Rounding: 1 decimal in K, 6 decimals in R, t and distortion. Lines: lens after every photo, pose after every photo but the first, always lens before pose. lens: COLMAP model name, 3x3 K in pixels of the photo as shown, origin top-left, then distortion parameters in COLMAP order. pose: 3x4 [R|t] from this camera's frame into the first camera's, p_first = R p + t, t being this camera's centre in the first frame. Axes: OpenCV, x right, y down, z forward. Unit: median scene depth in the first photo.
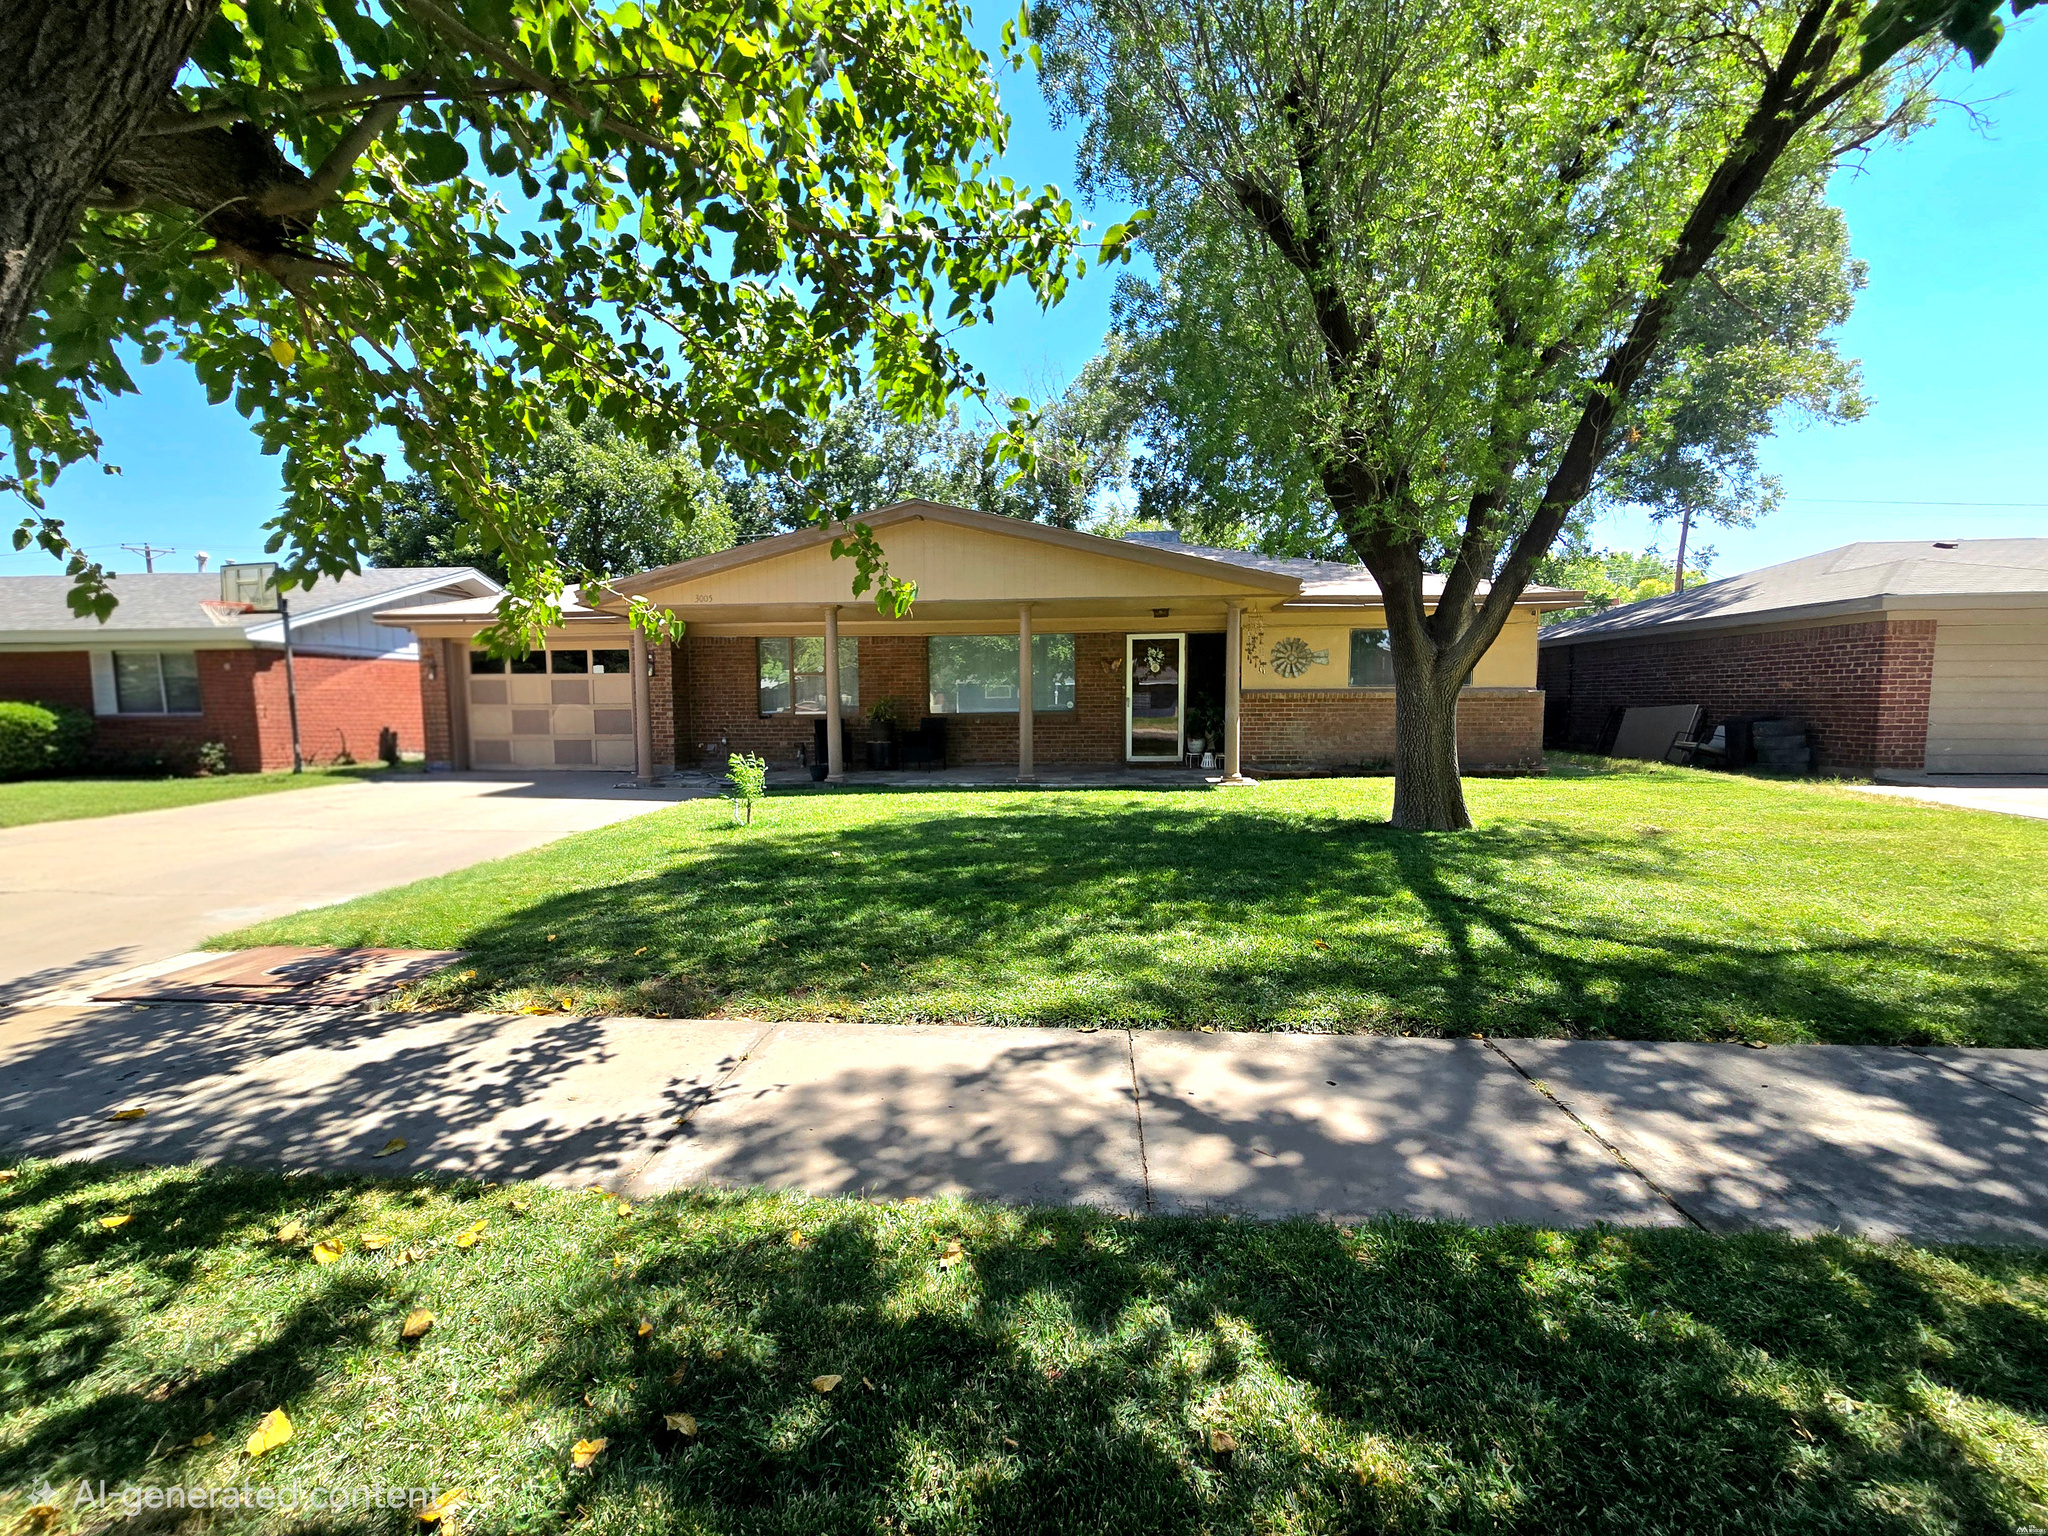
lens RADIAL K [[849.8, 0, 1023.1], [0, 849.8, 776.8], [0, 0, 1]] dist [-0.000930, 0.000090]
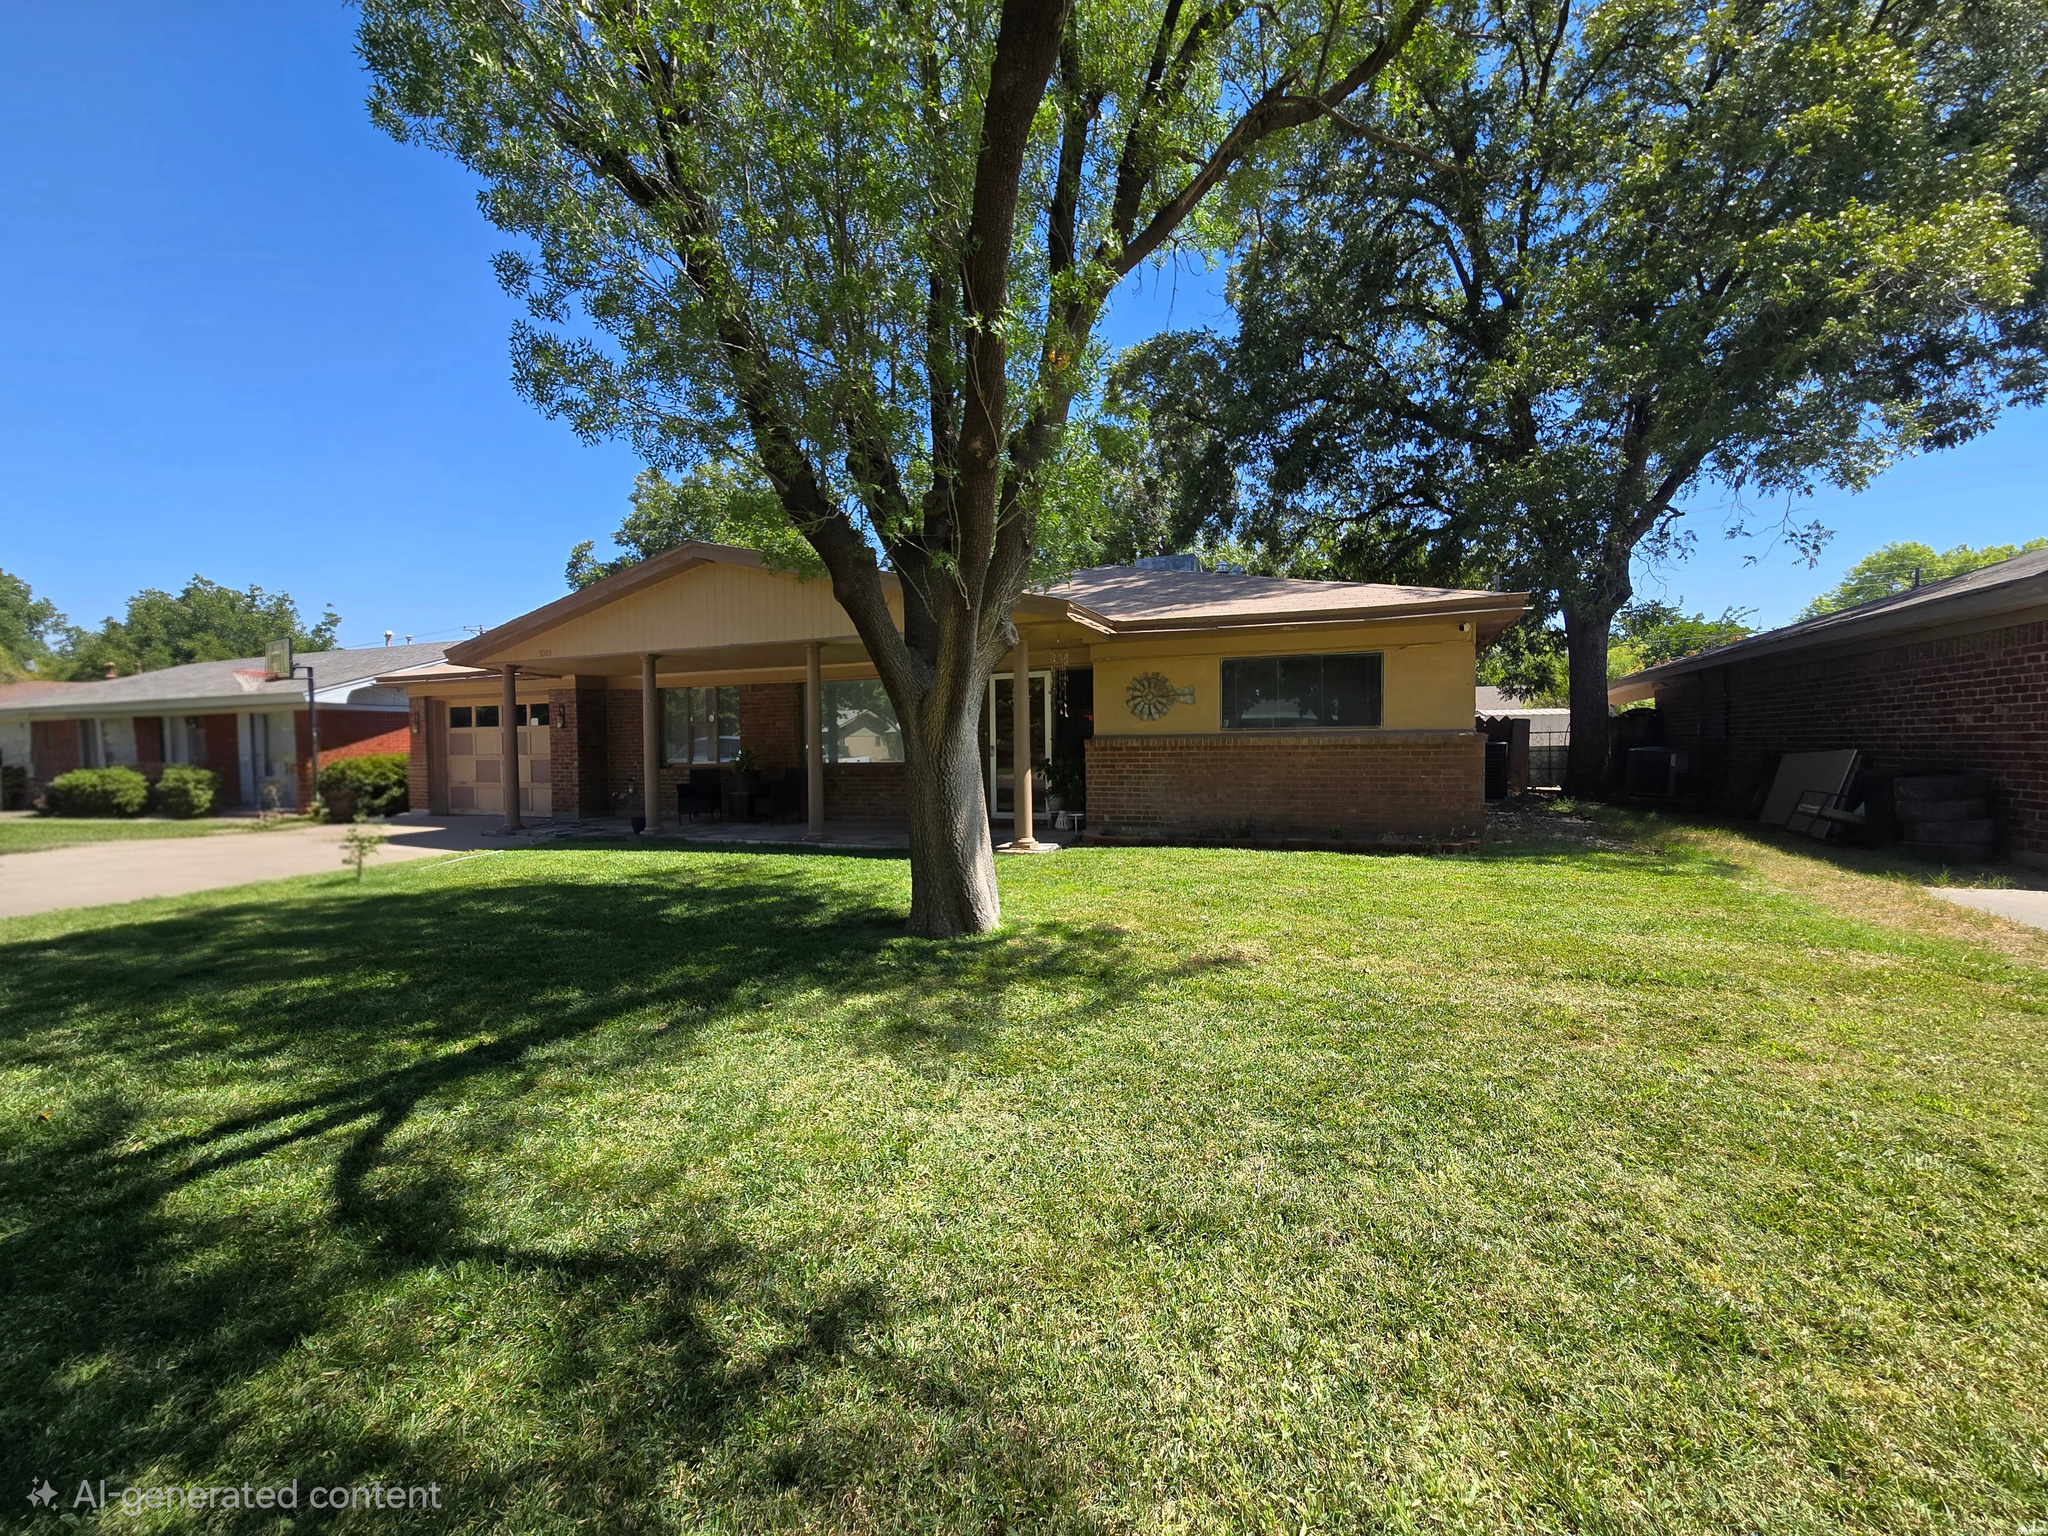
lens RADIAL K [[843.3, 0, 1024.0], [0, 843.3, 768.0], [0, 0, 1]] dist [0.013985, 0.000057]
pose [[0.952669, 0.002341, -0.304000, 0.422305], [-0.021851, 0.997911, -0.060793, -0.018136], [0.303223, 0.064558, 0.950730, 0.184882]]
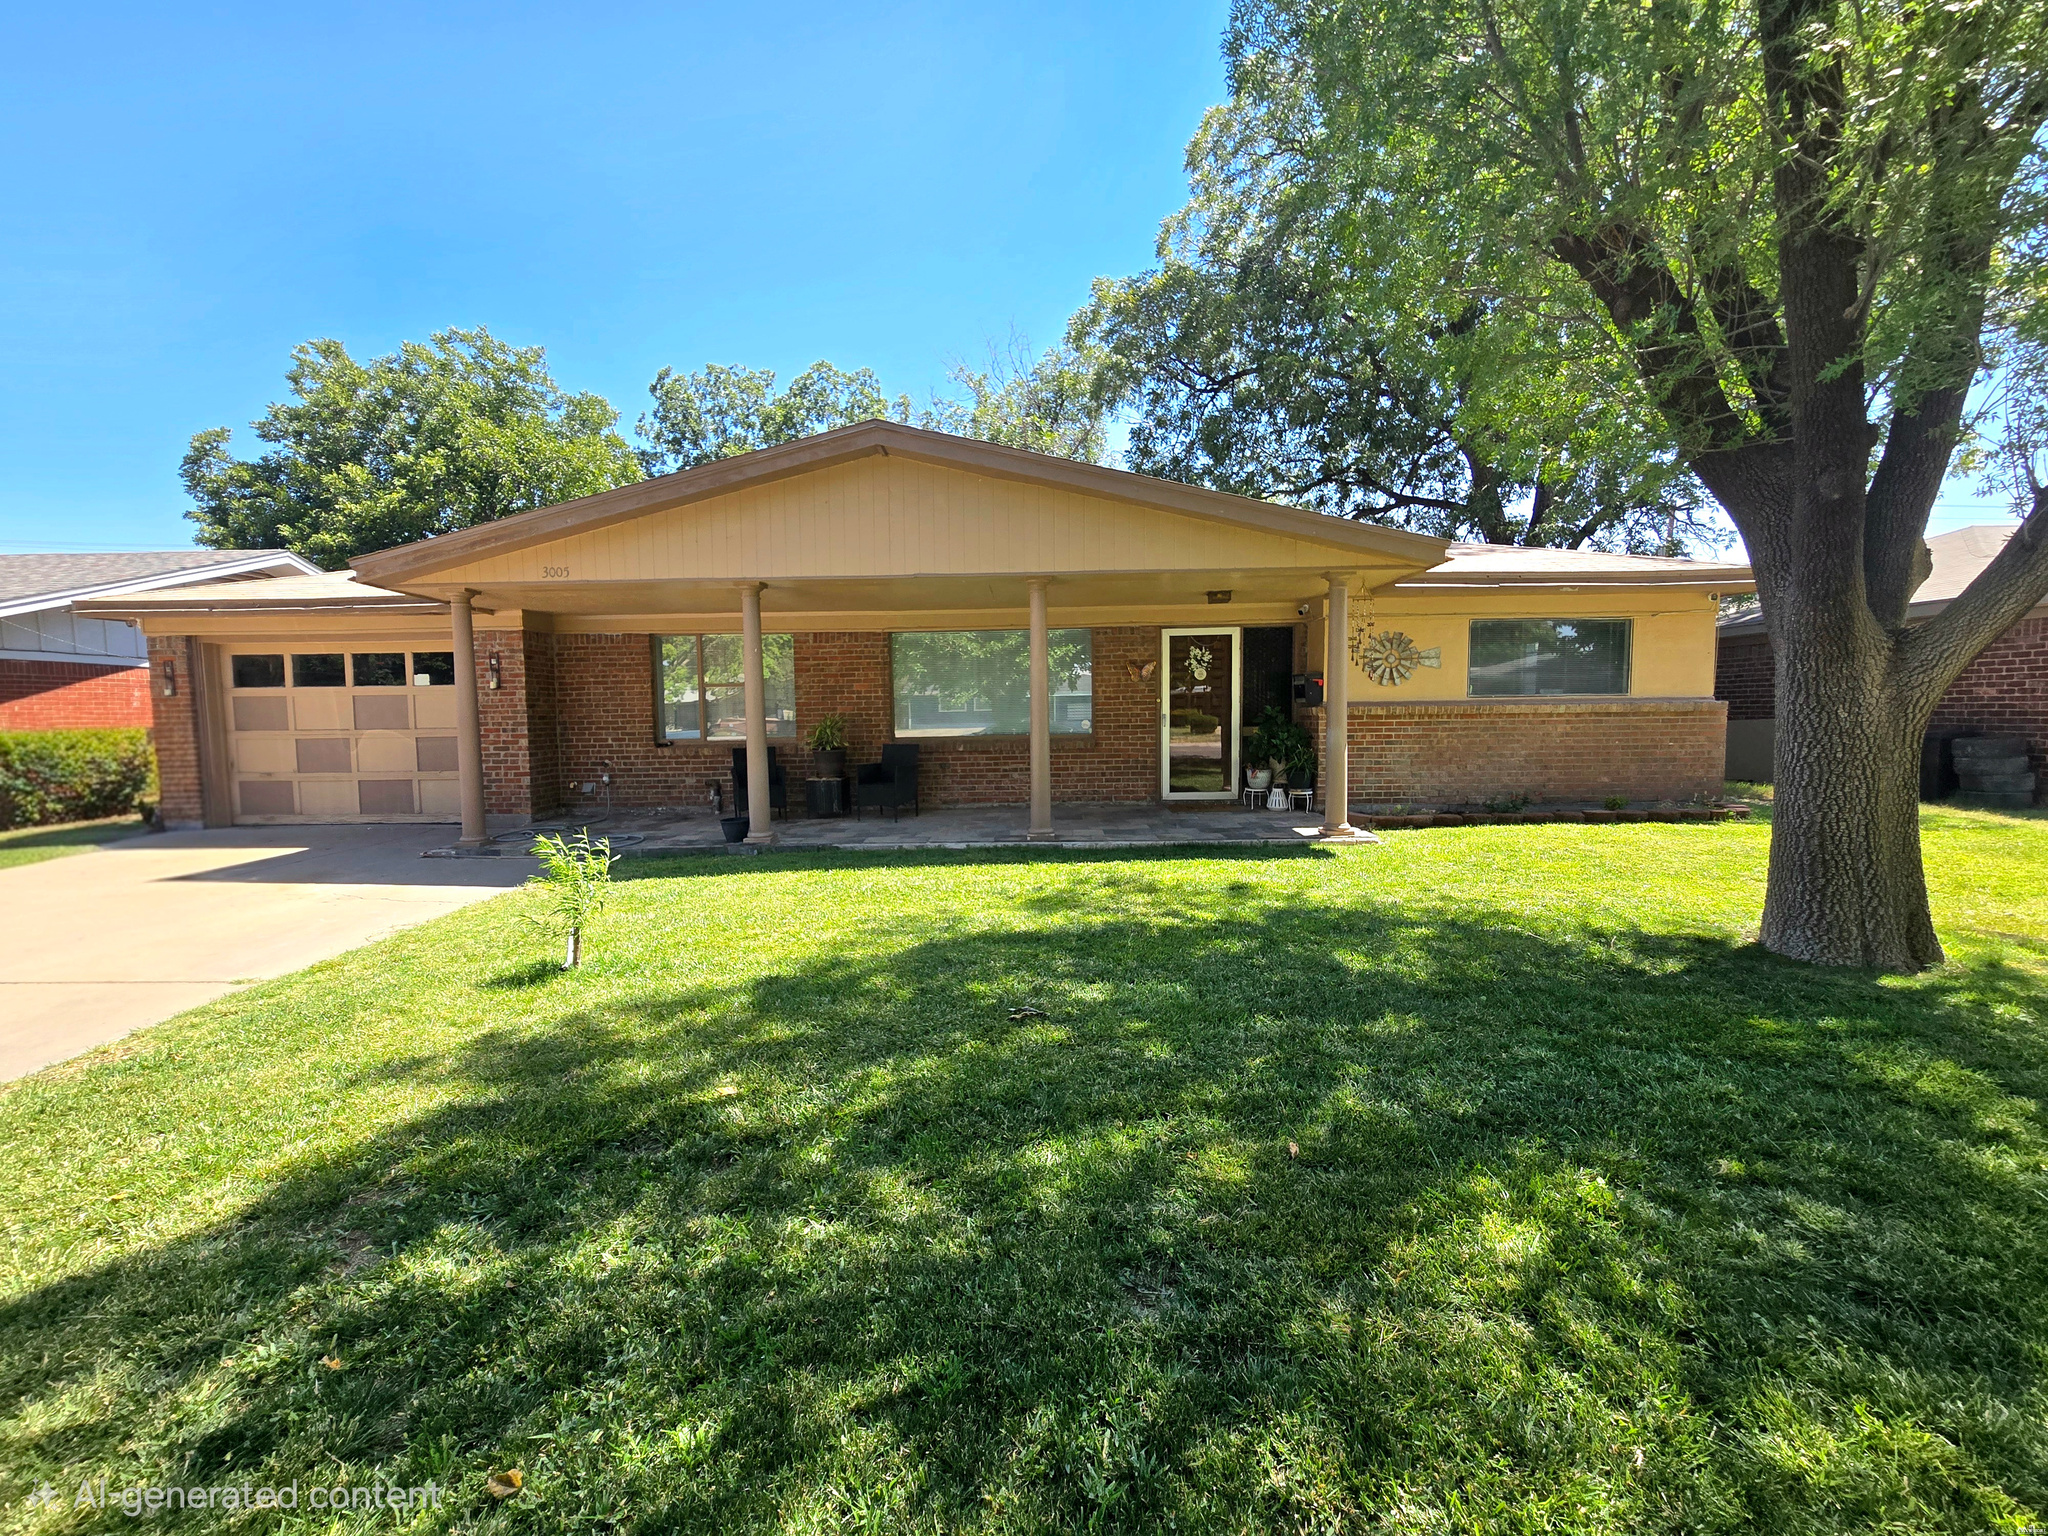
lens RADIAL K [[827.1, 0, 1024.0], [0, 827.1, 768.0], [0, 0, 1]] dist [-0.001971, -0.000143]
pose [[0.997605, -0.012741, 0.067991, -0.049050], [0.014047, 0.999725, -0.018769, -0.034306], [-0.067733, 0.019679, 0.997509, 0.291072]]
